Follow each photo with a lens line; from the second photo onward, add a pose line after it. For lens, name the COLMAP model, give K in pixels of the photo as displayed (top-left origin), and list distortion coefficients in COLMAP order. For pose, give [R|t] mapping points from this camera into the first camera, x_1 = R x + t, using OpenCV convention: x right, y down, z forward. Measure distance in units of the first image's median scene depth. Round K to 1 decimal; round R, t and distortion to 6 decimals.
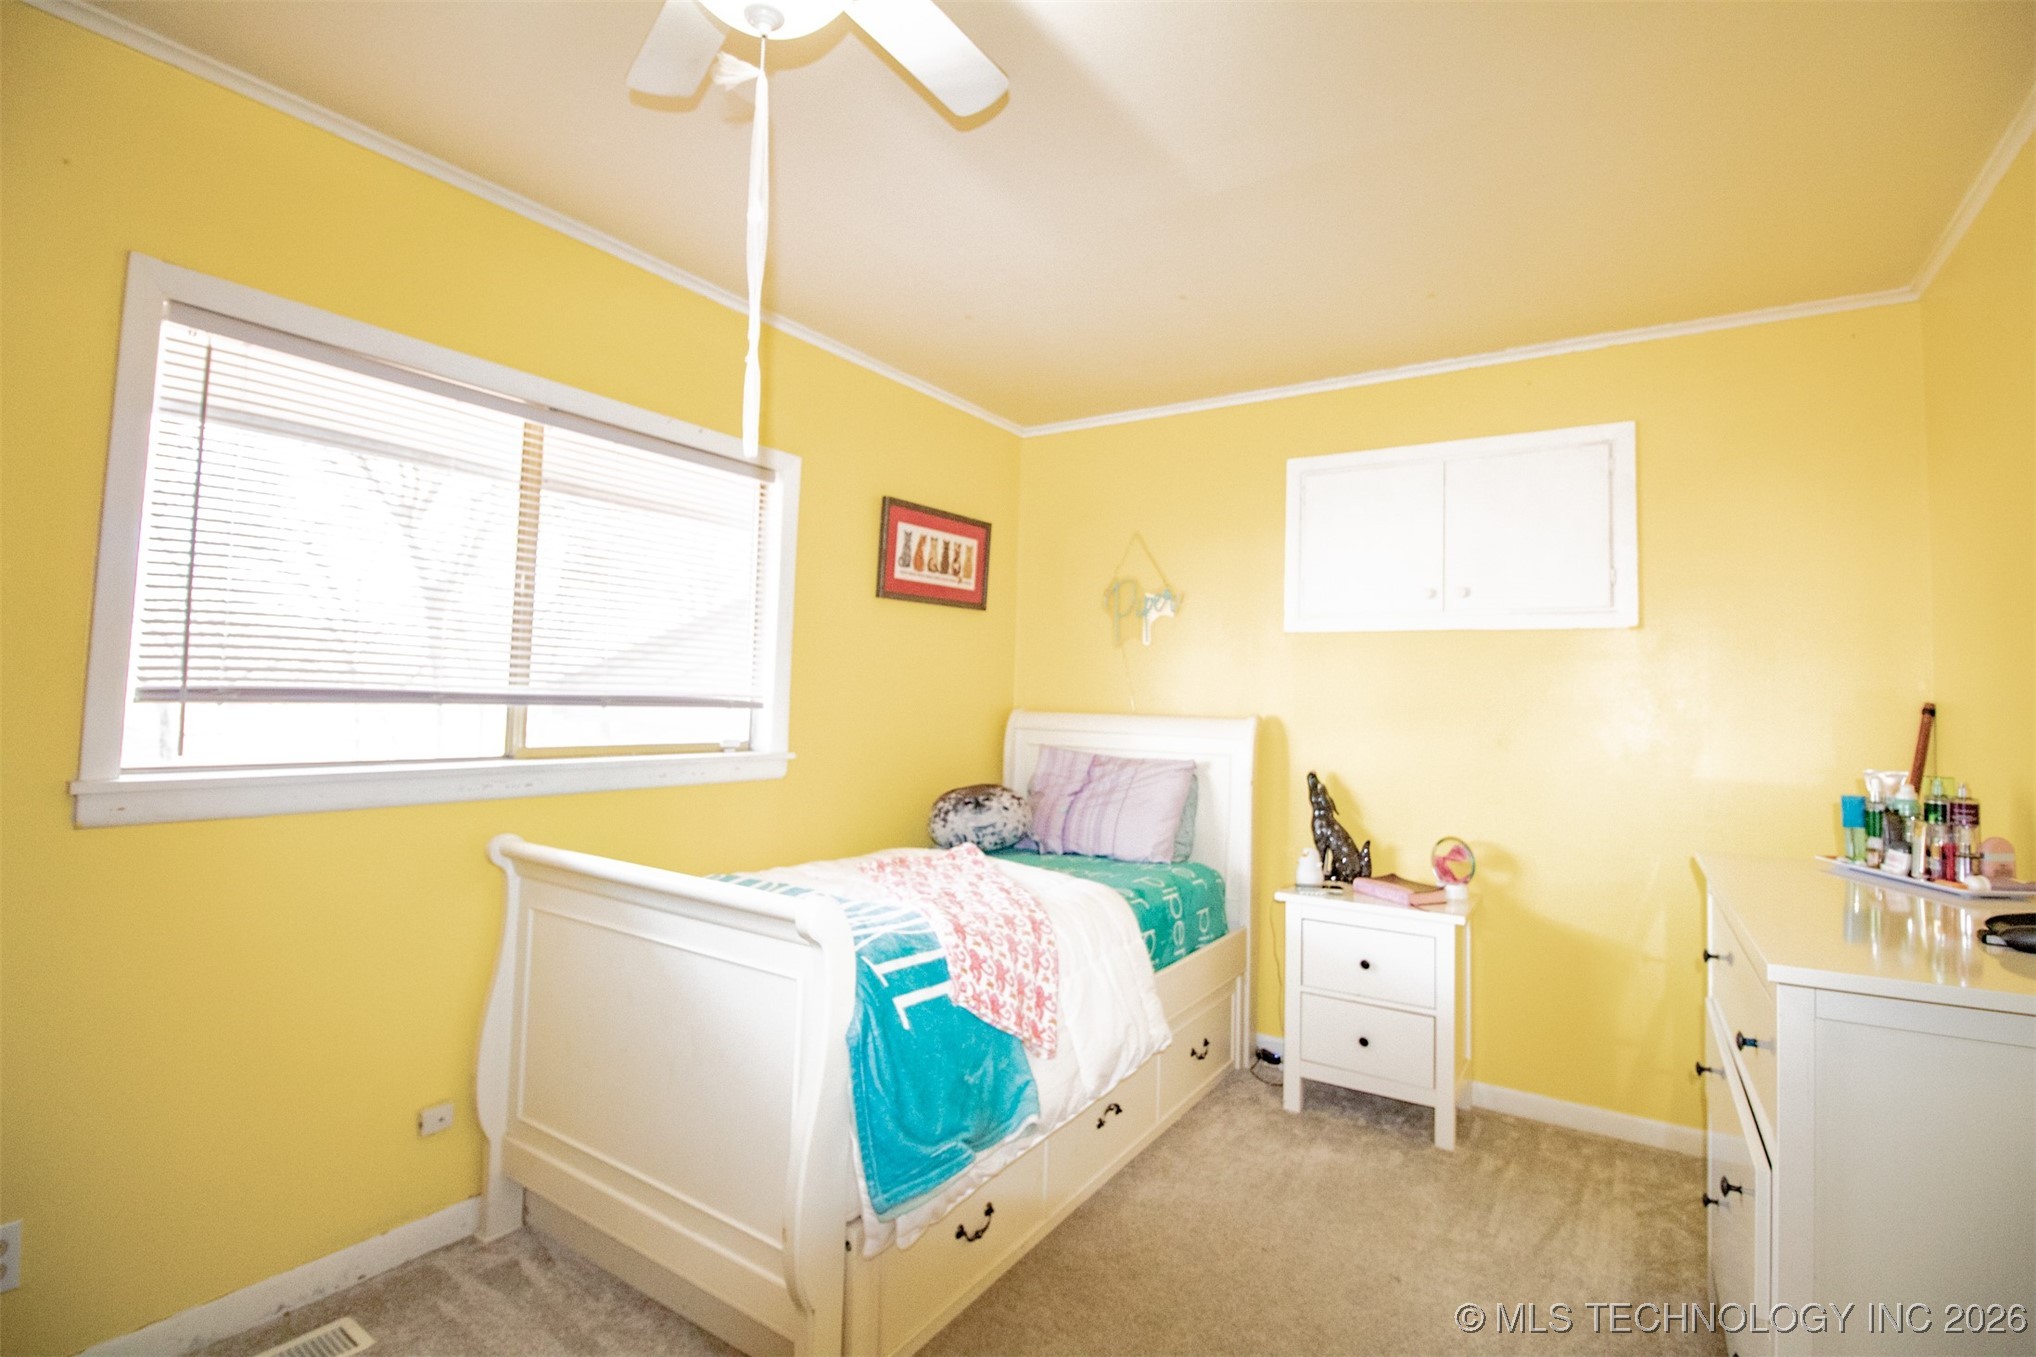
lens RADIAL K [[948.5, 0, 1033.9], [0, 948.5, 643.0], [0, 0, 1]] dist [0.003386, -0.013719]
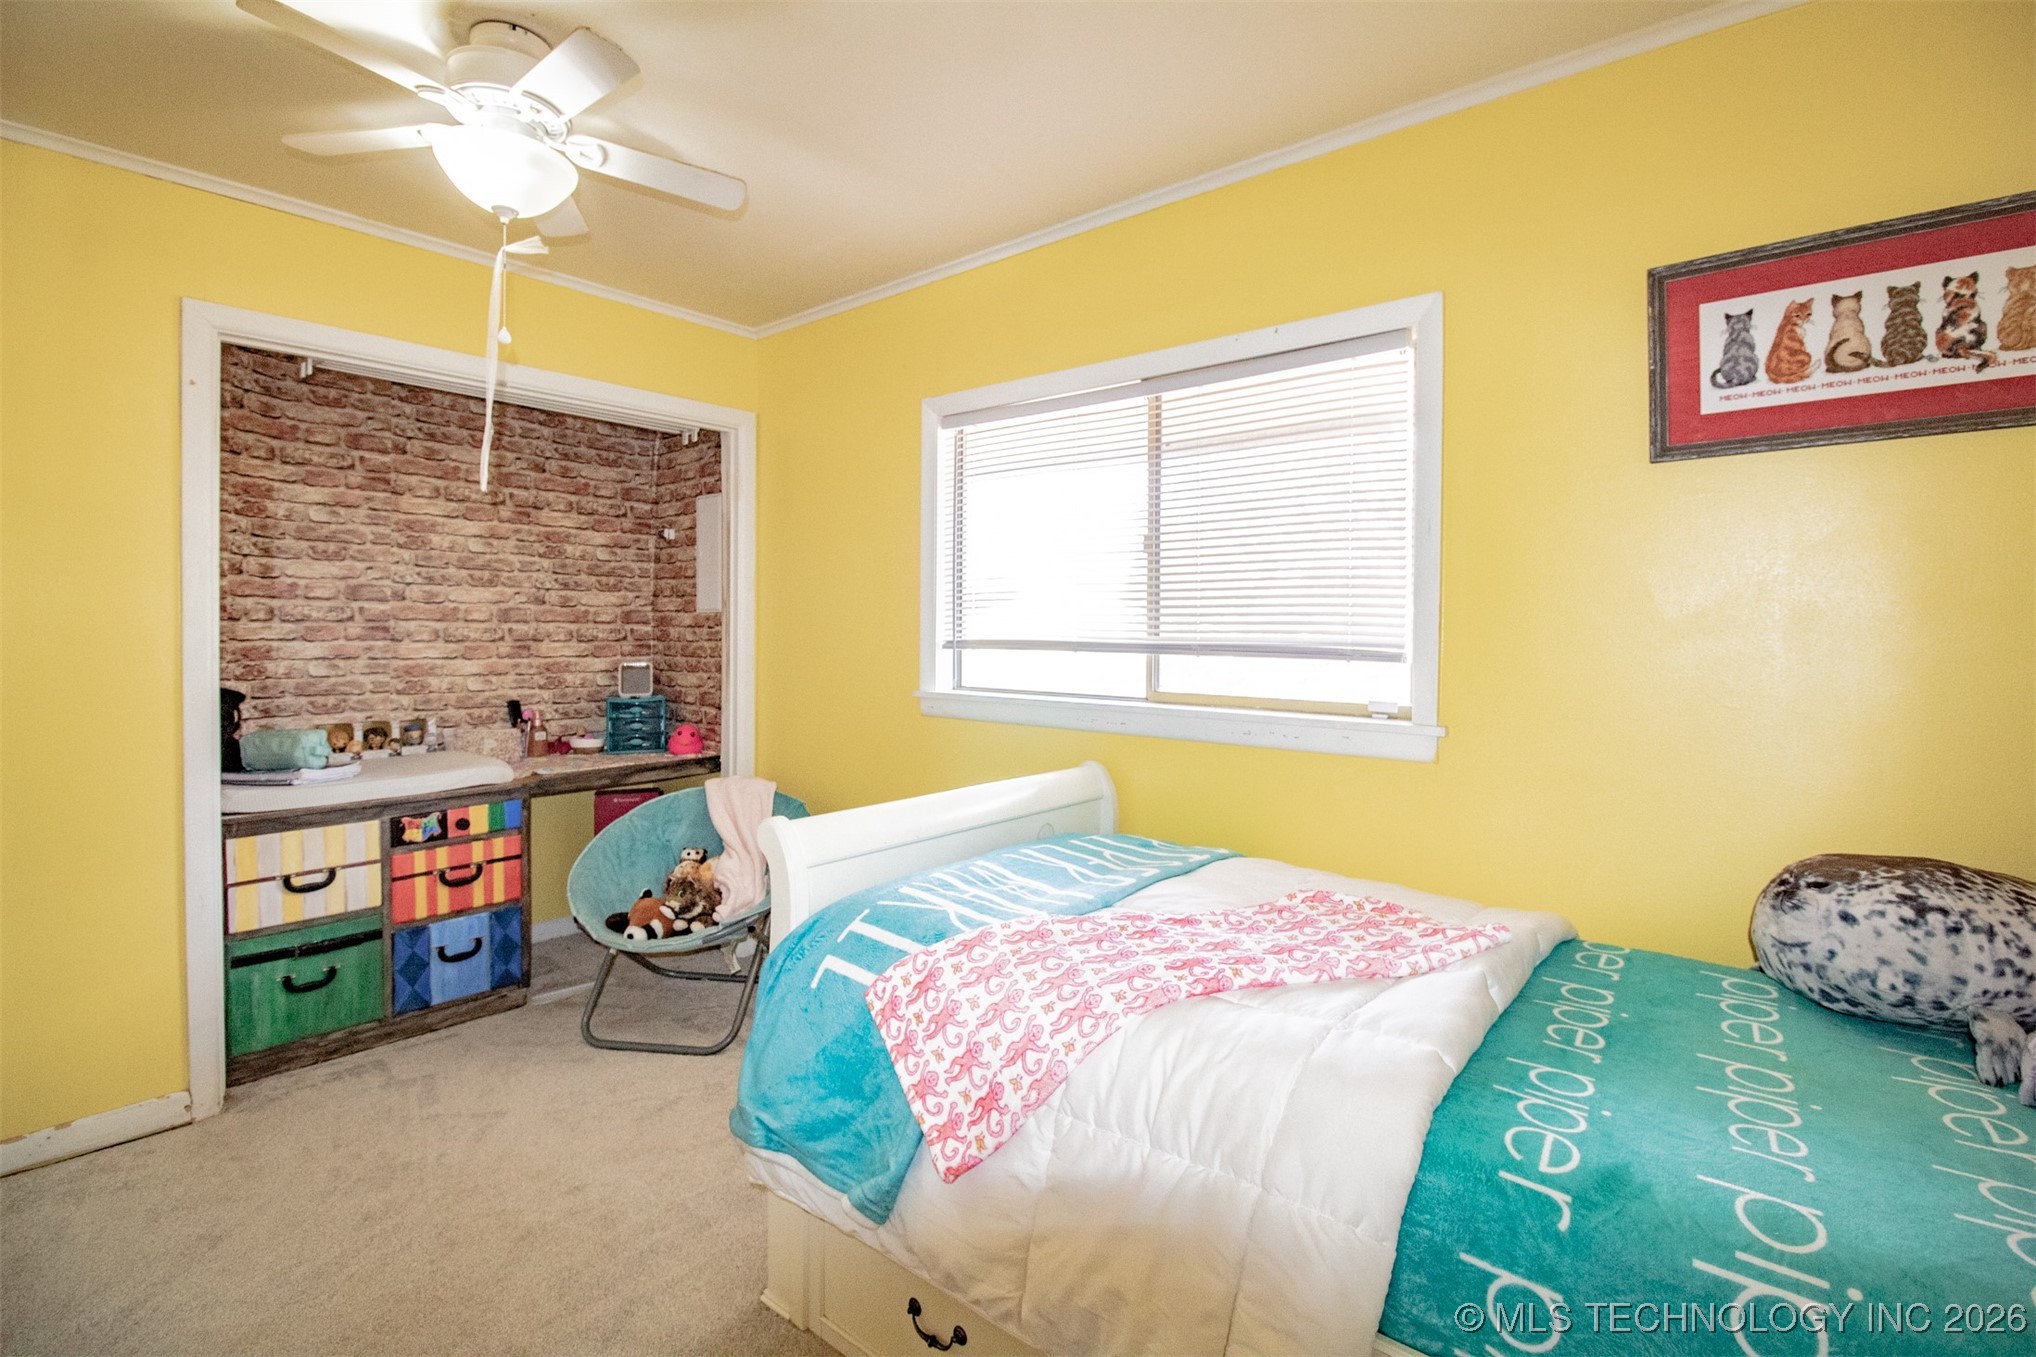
lens RADIAL K [[948.5, 0, 1033.9], [0, 948.5, 643.0], [0, 0, 1]] dist [0.003386, -0.013719]
pose [[-0.119462, -0.016050, -0.992709, 0.459564], [0.044645, 0.998771, -0.021521, 0.056442], [0.991834, -0.046890, -0.118599, 0.793614]]
